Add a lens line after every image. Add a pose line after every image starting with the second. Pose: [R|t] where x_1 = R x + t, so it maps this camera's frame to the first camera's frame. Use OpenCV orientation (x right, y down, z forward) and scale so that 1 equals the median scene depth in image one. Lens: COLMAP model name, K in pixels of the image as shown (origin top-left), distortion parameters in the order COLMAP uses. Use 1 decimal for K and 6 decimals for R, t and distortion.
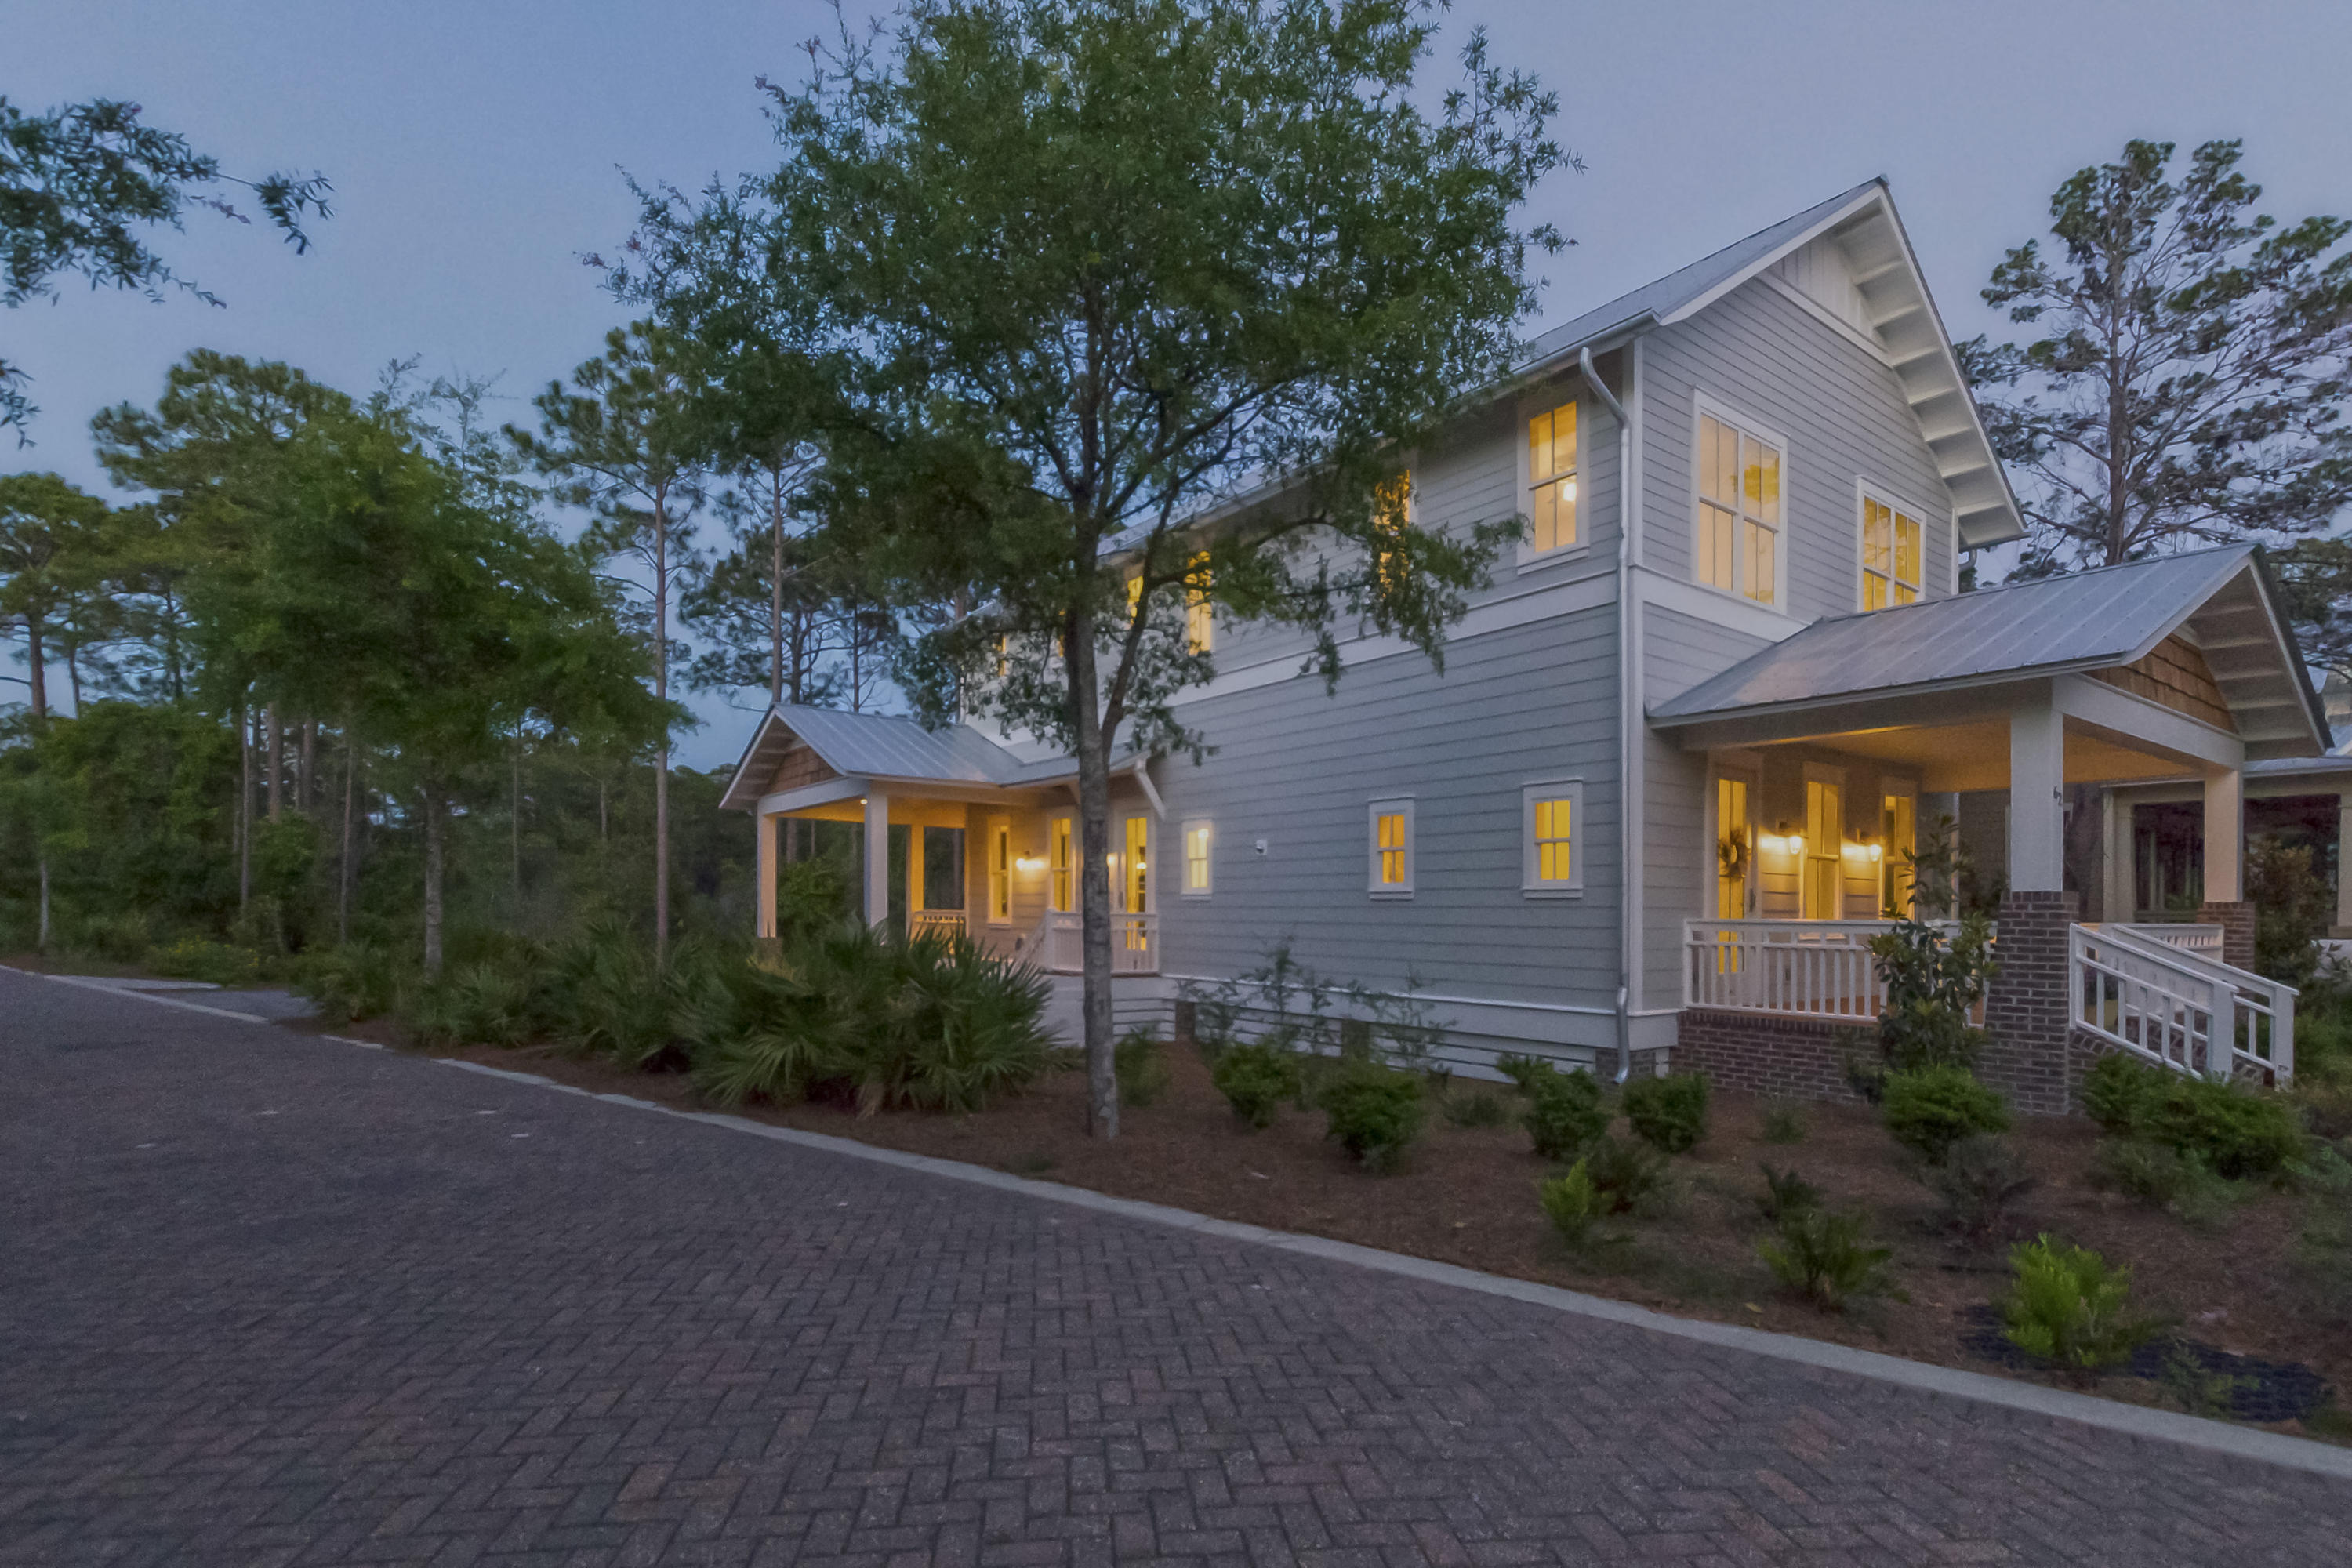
lens RADIAL K [[1050.3, 0, 1170.6], [0, 1050.3, 889.5], [0, 0, 1]] dist [0.001146, -0.001625]
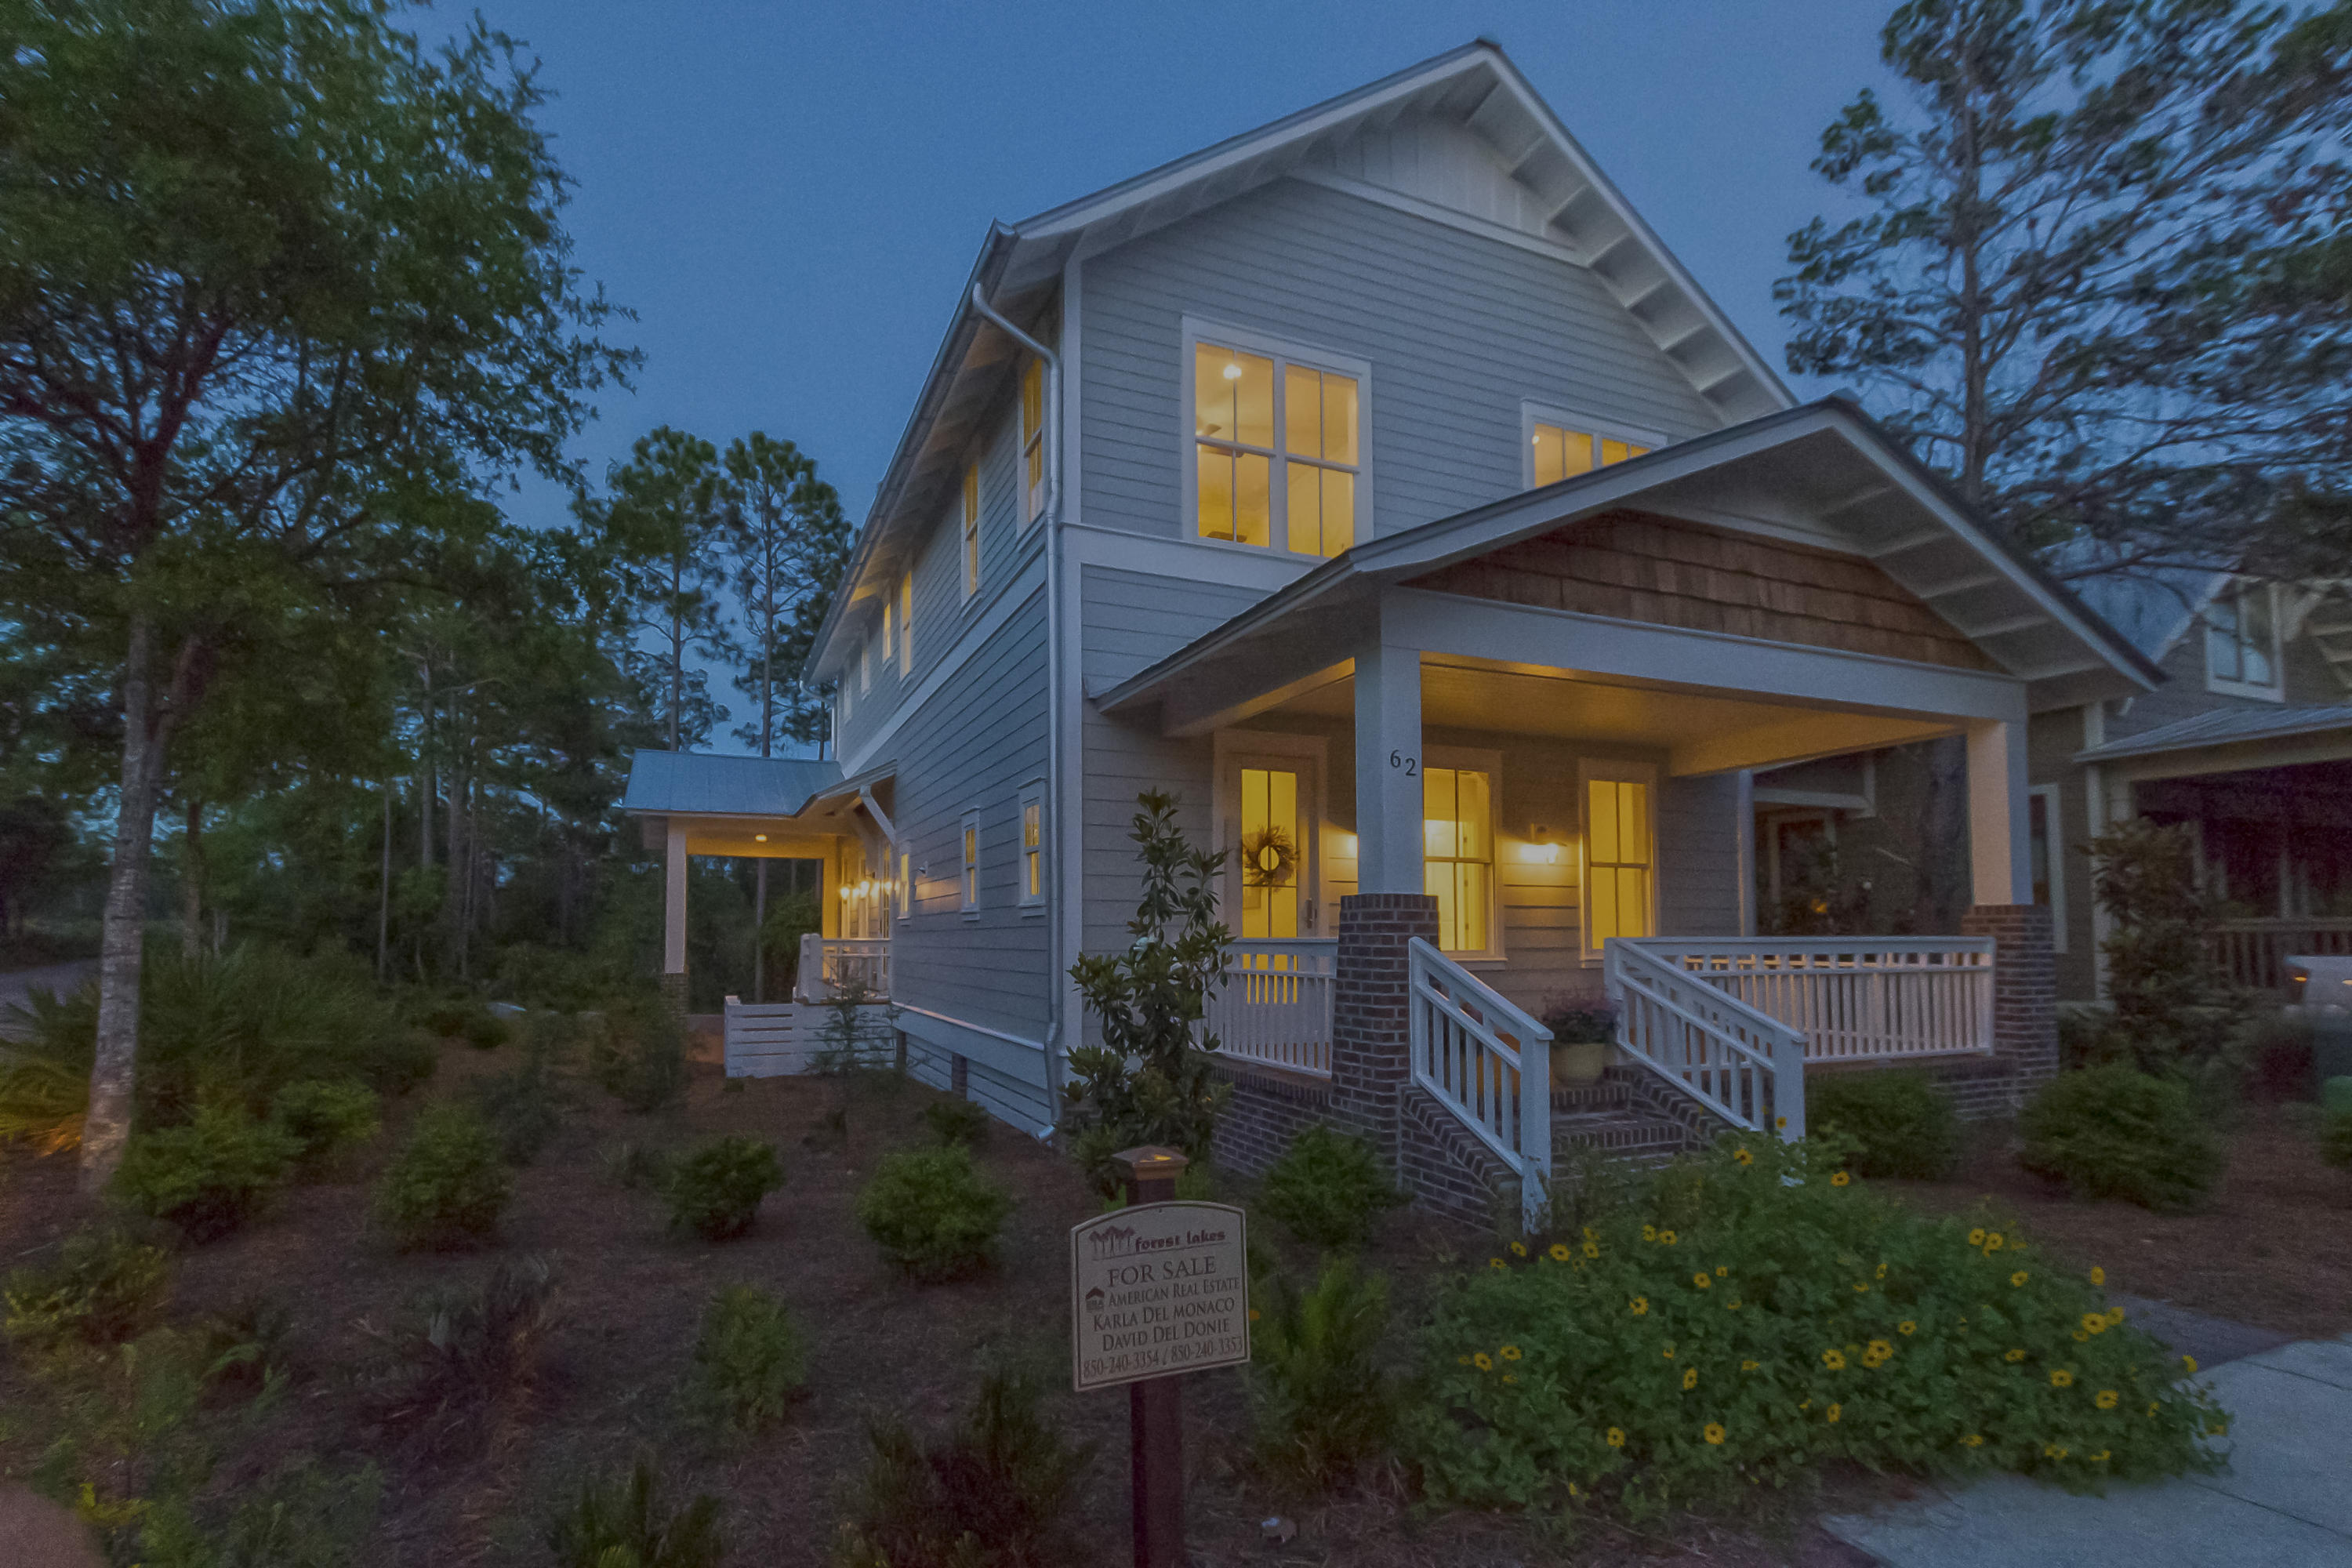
lens RADIAL K [[978.4, 0, 1208.8], [0, 978.4, 881.1], [0, 0, 1]] dist [0.000427, 0.000099]
pose [[0.974078, -0.026524, -0.224651, 0.644896], [0.018011, 0.999043, -0.039859, 0.012917], [0.225493, 0.034779, 0.973624, 0.232763]]
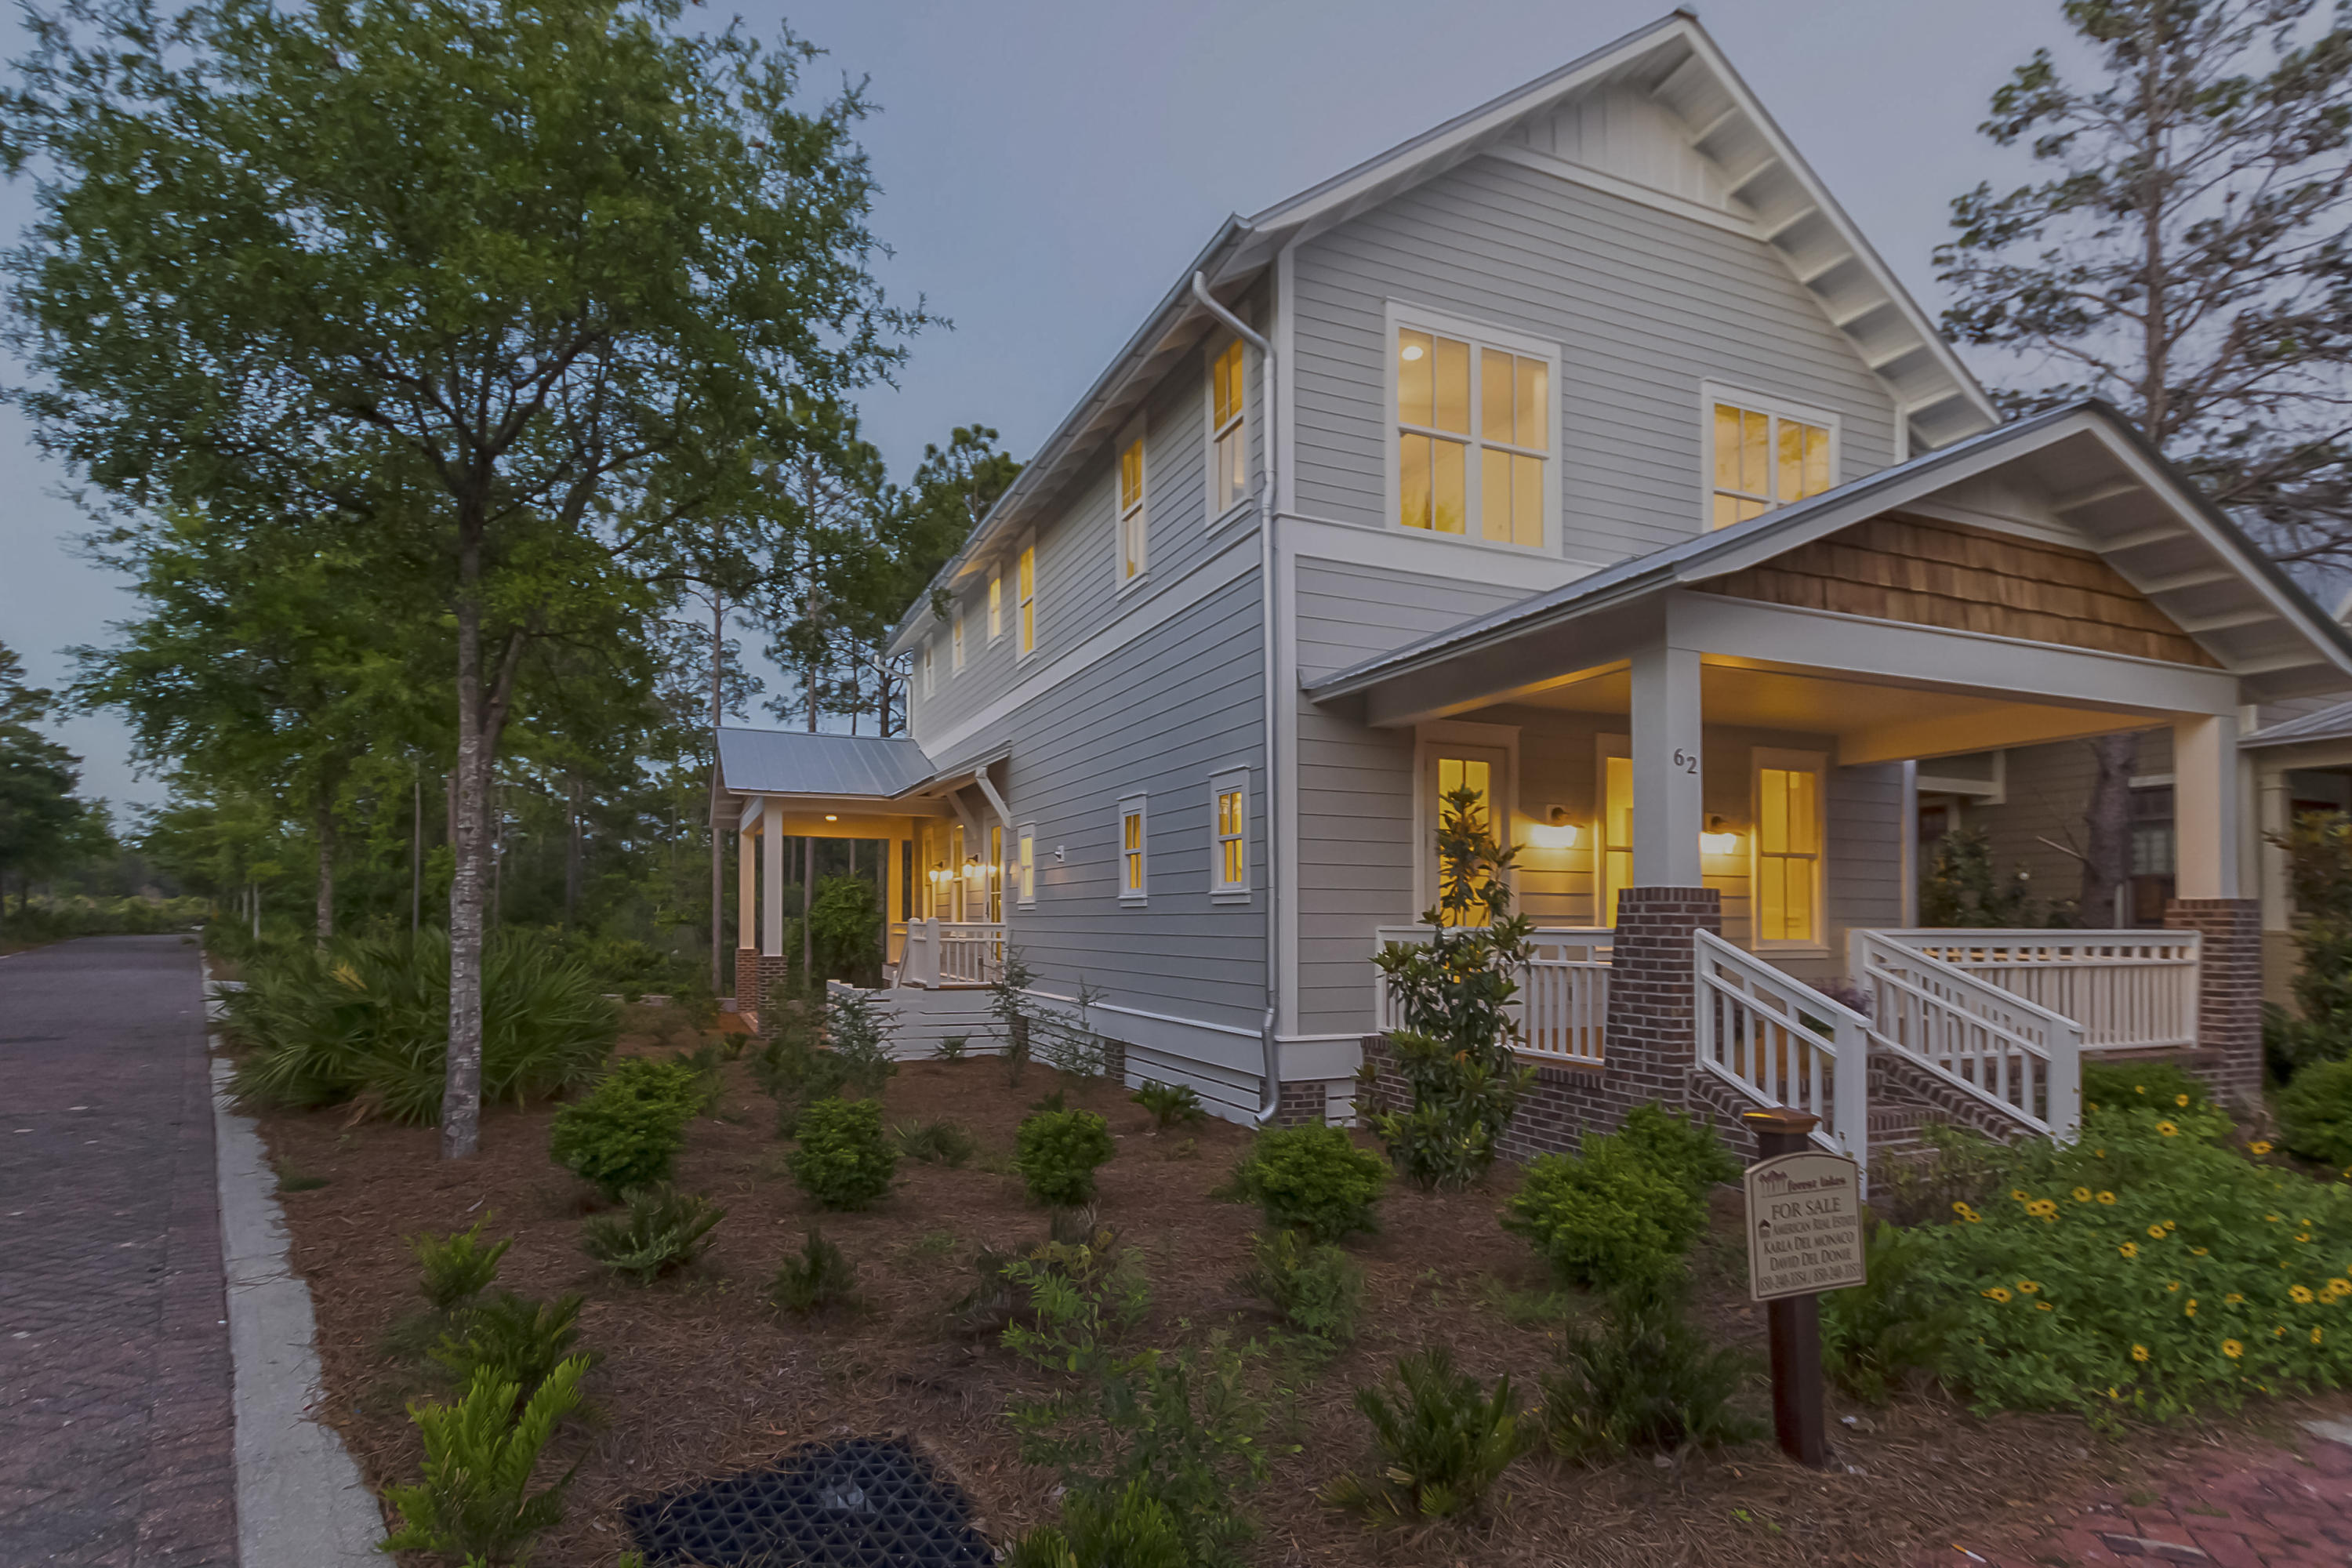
lens RADIAL K [[1050.3, 0, 1170.6], [0, 1050.3, 889.5], [0, 0, 1]] dist [0.001146, -0.001625]
pose [[0.971527, -0.013999, -0.236516, 0.493892], [0.011459, 0.999861, -0.012110, 0.006023], [0.236653, 0.009055, 0.971552, 0.132560]]
